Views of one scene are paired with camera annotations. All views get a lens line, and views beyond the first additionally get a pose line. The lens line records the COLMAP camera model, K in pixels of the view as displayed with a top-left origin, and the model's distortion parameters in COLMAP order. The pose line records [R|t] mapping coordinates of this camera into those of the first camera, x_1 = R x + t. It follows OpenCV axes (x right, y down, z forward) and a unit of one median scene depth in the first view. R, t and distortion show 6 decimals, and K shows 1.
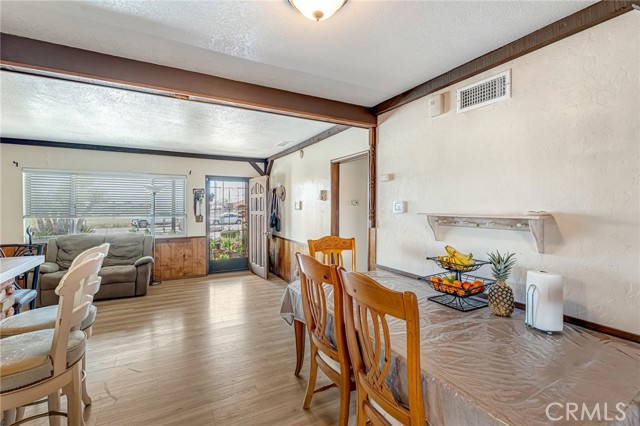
lens RADIAL K [[282.1, 0, 317.3], [0, 282.1, 203.1], [0, 0, 1]] dist [-0.008376, -0.000359]
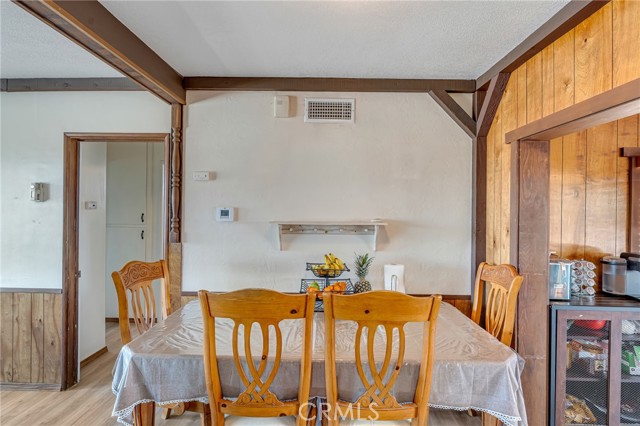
lens RADIAL K [[282.1, 0, 320.6], [0, 282.1, 212.5], [0, 0, 1]] dist [-0.008376, -0.000359]
pose [[0.483625, -0.000368, 0.875275, -0.344707], [-0.018939, 0.999761, 0.010885, -0.006476], [-0.875070, -0.021841, 0.483503, 0.441208]]
